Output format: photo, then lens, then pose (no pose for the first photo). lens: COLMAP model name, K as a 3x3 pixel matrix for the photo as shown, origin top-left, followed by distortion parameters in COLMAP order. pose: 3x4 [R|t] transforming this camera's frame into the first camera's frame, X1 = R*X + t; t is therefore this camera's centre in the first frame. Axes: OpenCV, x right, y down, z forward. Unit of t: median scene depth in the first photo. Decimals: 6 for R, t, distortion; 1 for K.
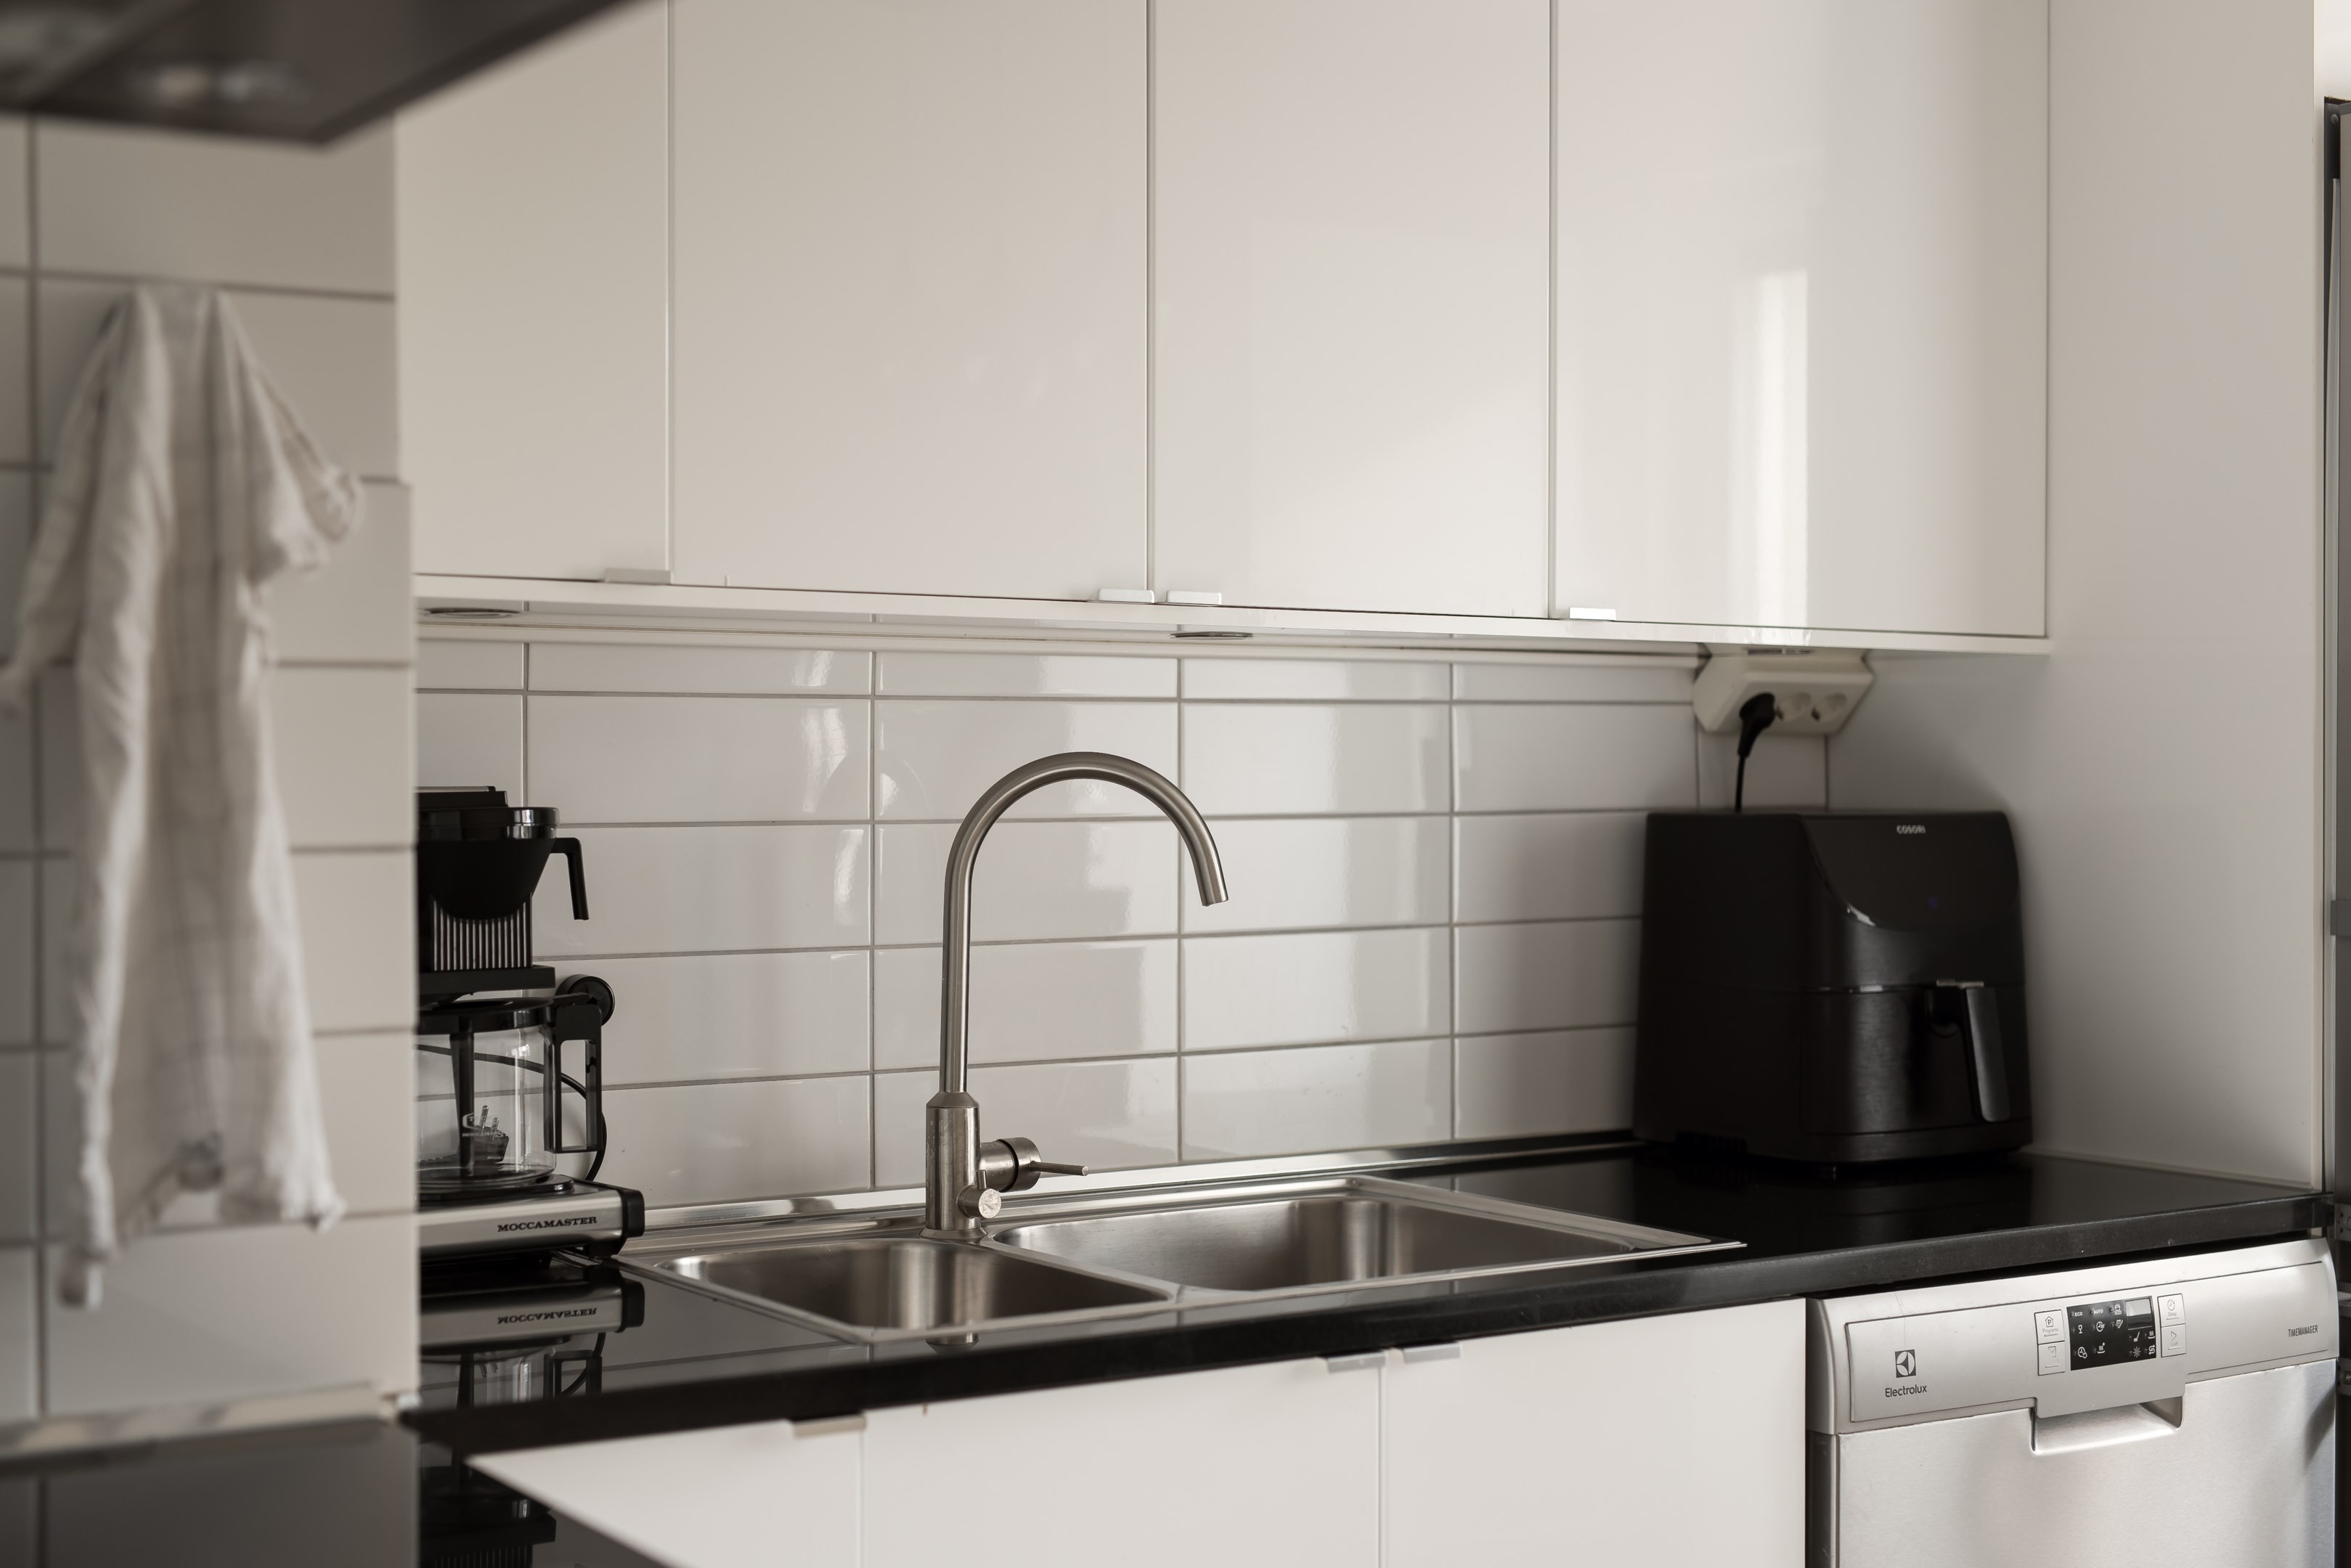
lens RADIAL K [[3366.9, 0, 1175.5], [0, 3366.9, 784.0], [0, 0, 1]] dist [-0.013346, -0.036150]
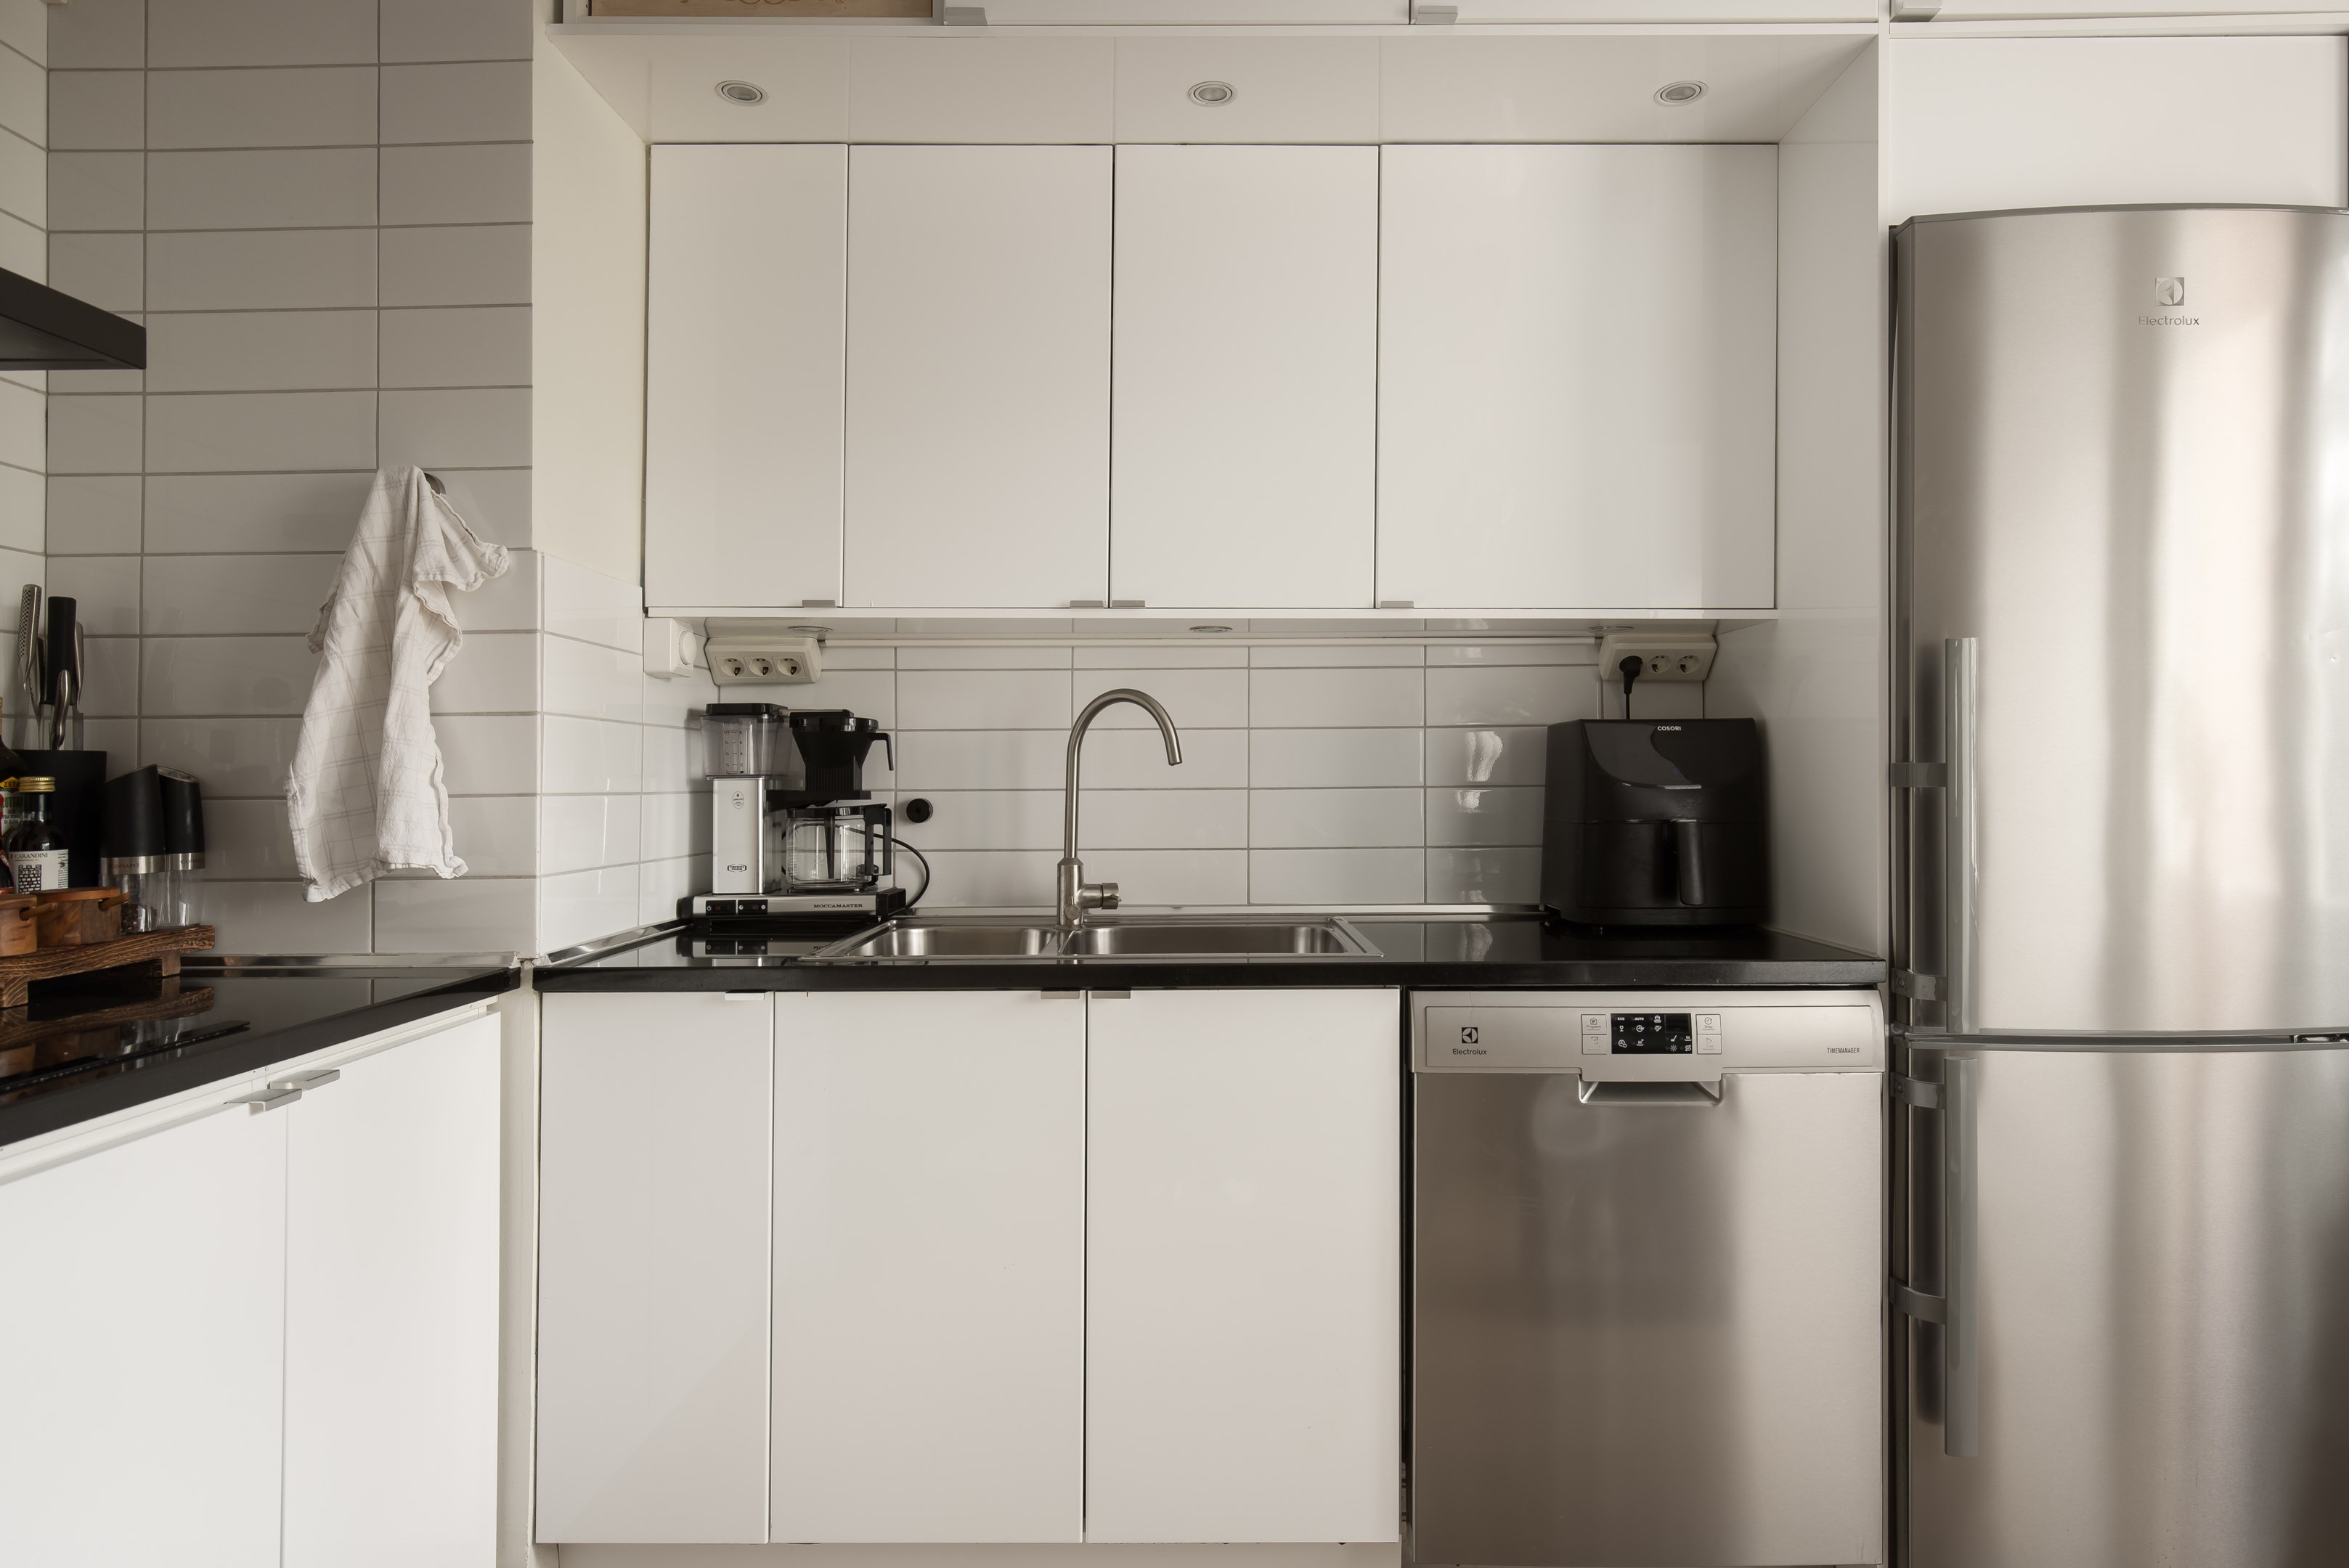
lens RADIAL K [[1386.3, 0, 1174.5], [0, 1386.3, 784.0], [0, 0, 1]] dist [0.005917, -0.000064]
pose [[0.830101, -0.000896, -0.557612, 0.452616], [0.000417, 0.999999, -0.000986, 0.047280], [0.557612, 0.000586, 0.830101, 0.337646]]
